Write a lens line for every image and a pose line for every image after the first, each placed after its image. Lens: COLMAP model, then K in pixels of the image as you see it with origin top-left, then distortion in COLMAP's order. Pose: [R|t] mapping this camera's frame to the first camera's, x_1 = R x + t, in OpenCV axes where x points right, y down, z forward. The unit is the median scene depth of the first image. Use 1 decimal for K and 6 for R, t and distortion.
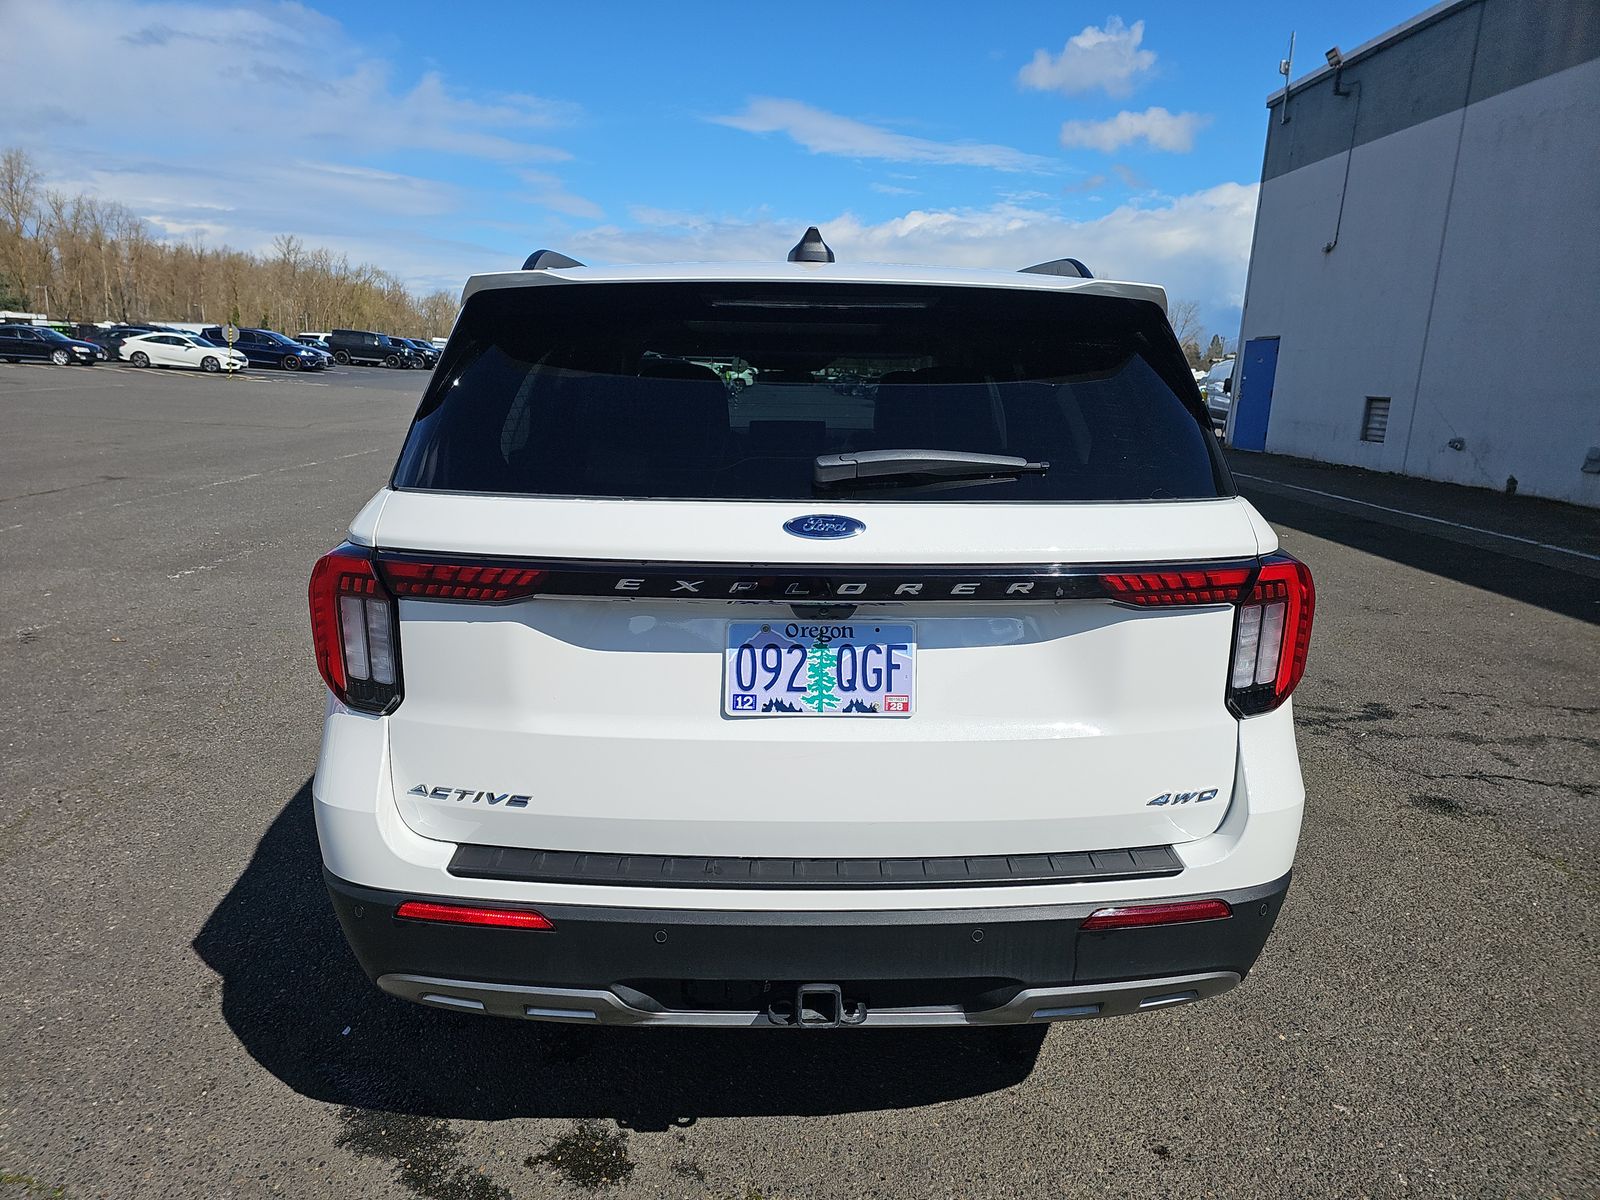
lens RADIAL K [[1063.9, 0, 800.0], [0, 1063.9, 600.0], [0, 0, 1]] dist [0.086491, -0.069411]
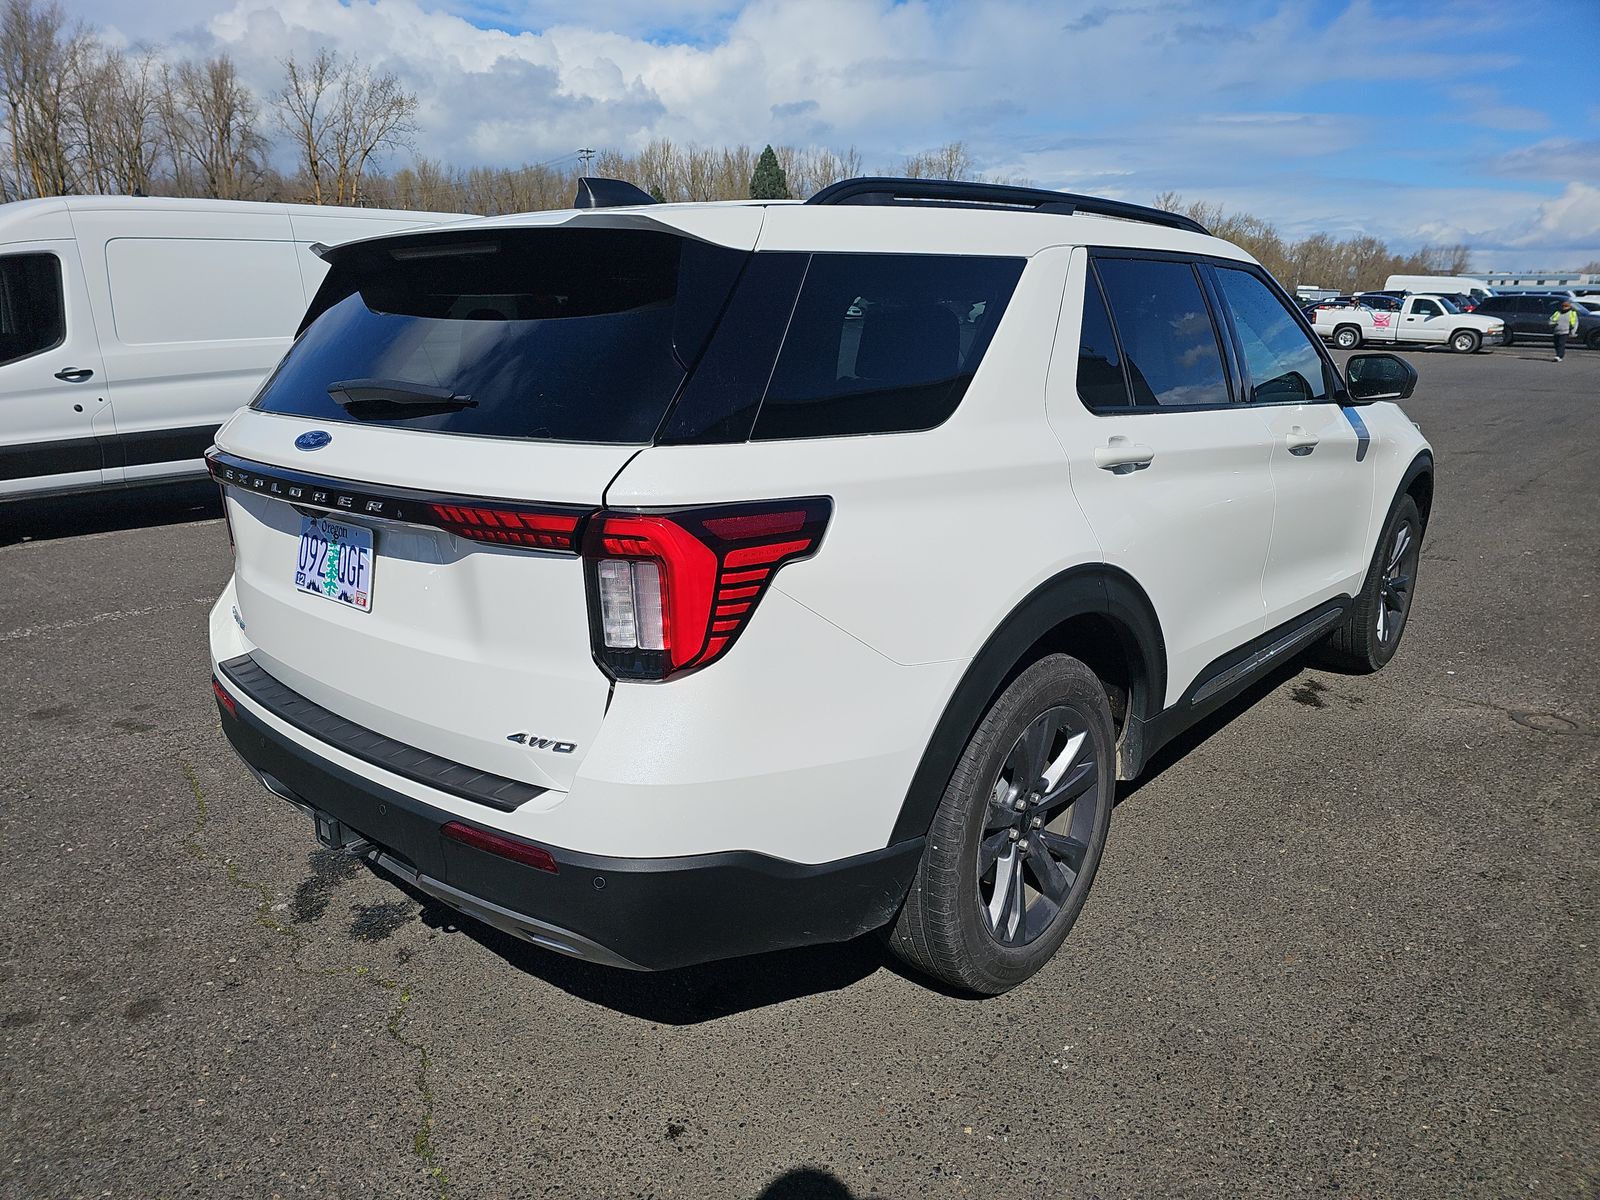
lens RADIAL K [[1078.7, 0, 800.0], [0, 1078.7, 600.0], [0, 0, 1]] dist [0.051684, -0.048307]
pose [[0.726540, 0.153890, -0.669670, 0.116977], [-0.127166, 0.987876, 0.089048, -0.006503], [0.675255, 0.020462, 0.737301, 0.041945]]
